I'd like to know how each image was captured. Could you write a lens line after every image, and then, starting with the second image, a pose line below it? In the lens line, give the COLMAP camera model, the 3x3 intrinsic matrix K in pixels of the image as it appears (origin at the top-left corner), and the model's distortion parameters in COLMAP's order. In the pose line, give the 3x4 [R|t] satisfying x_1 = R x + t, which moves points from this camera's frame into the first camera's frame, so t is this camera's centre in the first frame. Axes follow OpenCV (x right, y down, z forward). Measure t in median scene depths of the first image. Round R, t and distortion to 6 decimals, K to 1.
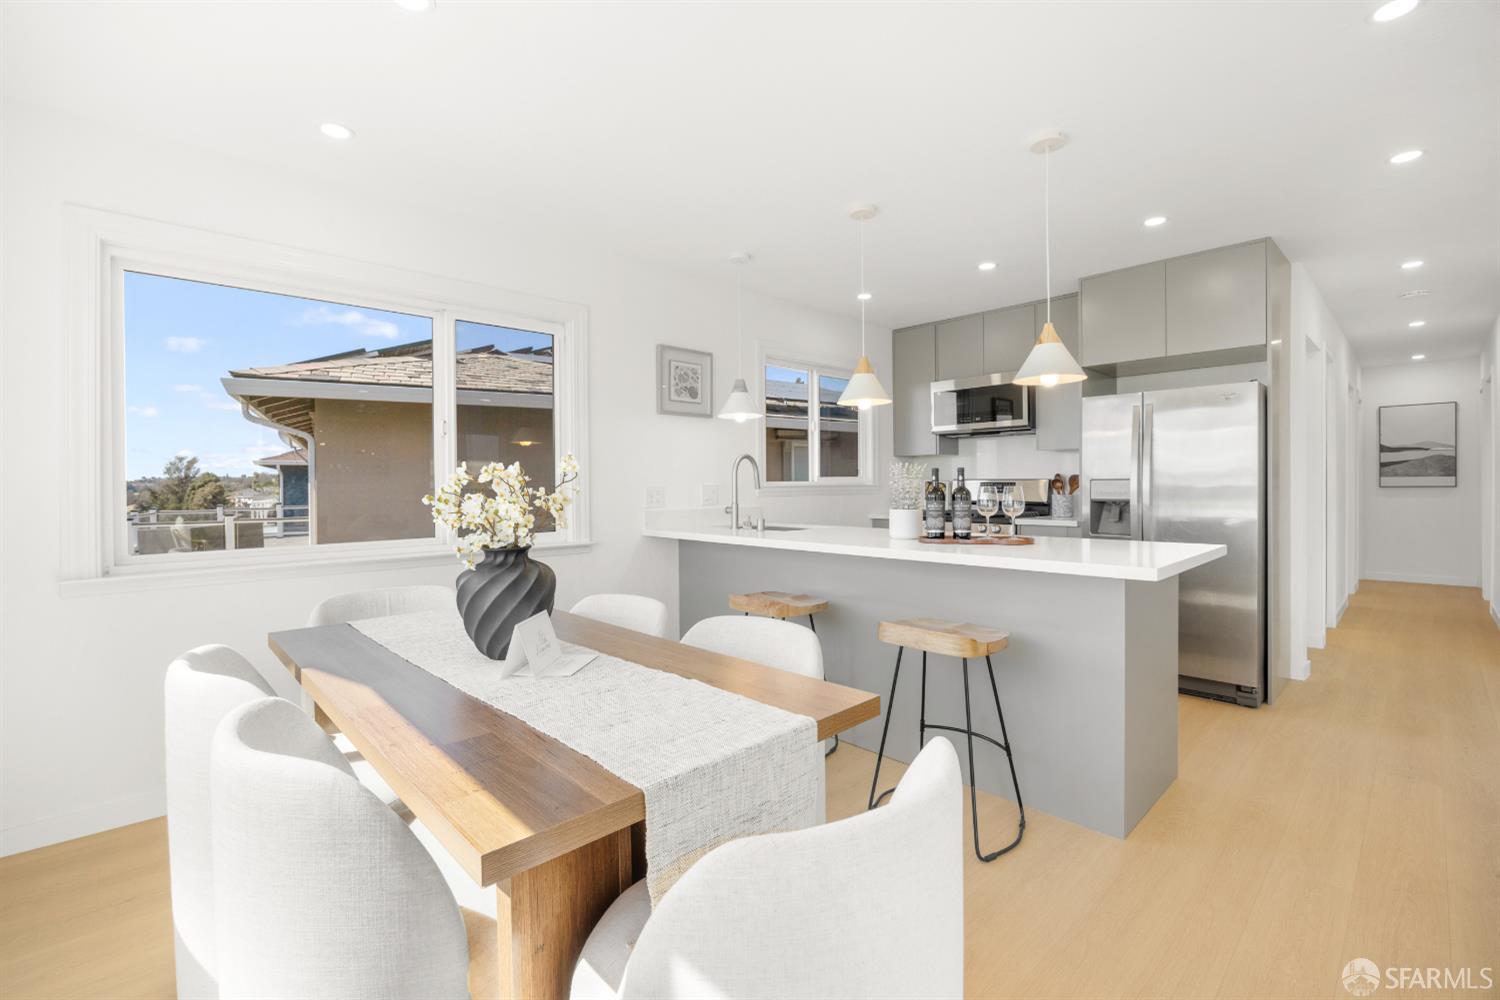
lens RADIAL K [[654.1, 0, 778.0], [0, 654.1, 494.3], [0, 0, 1]] dist [-0.002336, -0.000239]
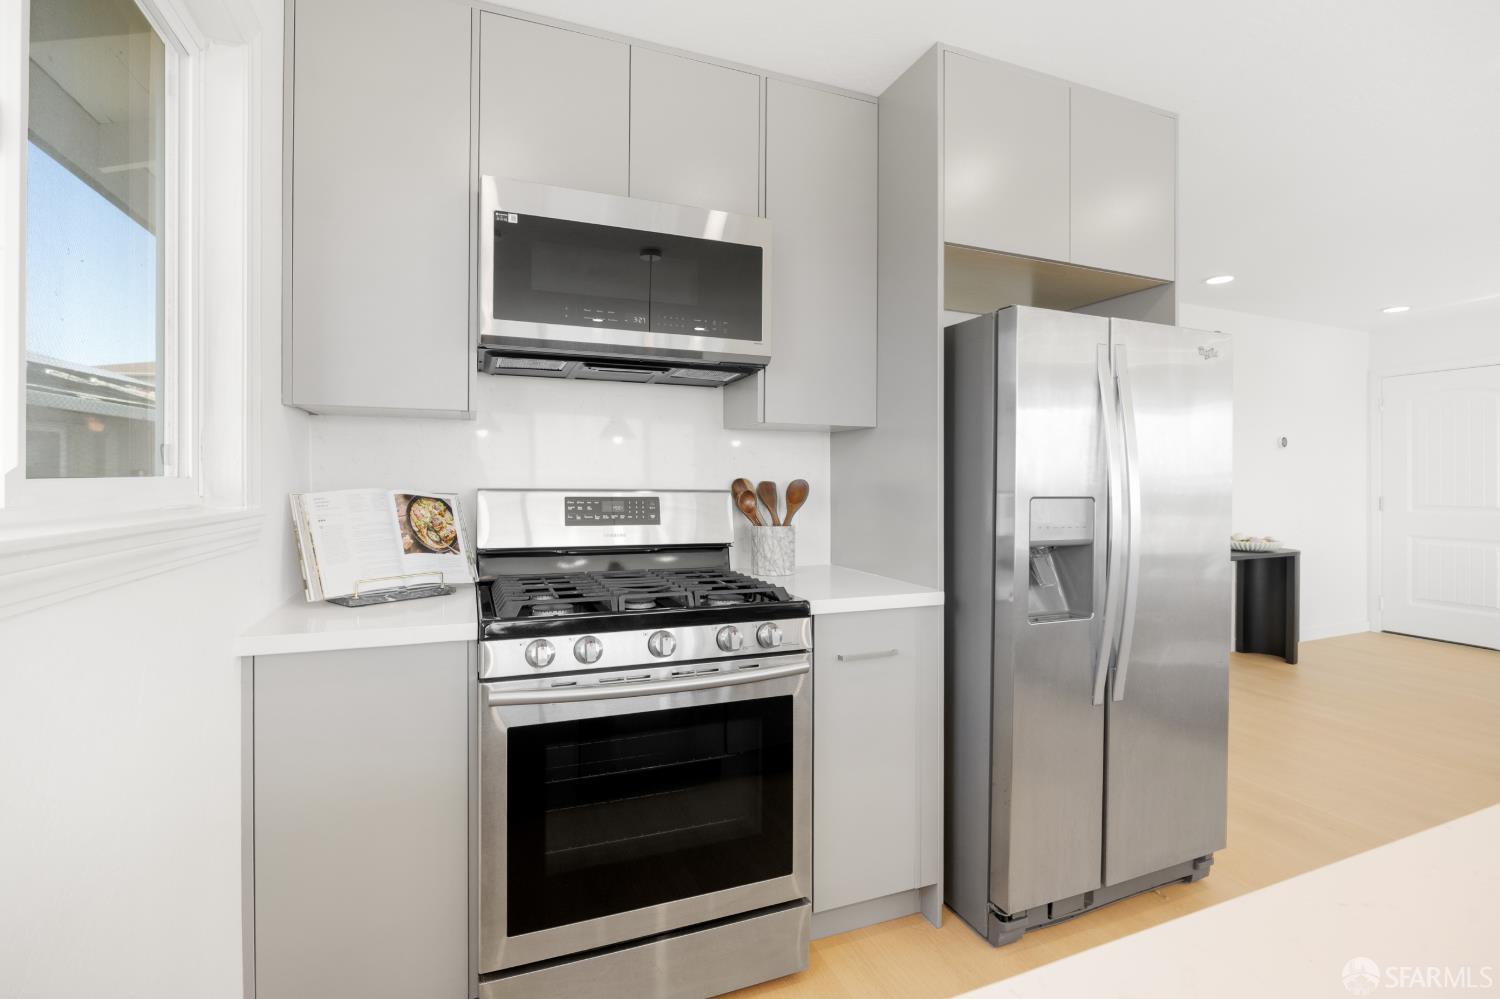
lens RADIAL K [[655.8, 0, 716.9], [0, 655.8, 482.5], [0, 0, 1]] dist [-0.019615, -0.000061]
pose [[0.417175, 0.013685, 0.908723, 0.003351], [0.007001, 0.999809, -0.018271, -0.021091], [-0.908799, 0.013984, 0.416999, 0.830228]]
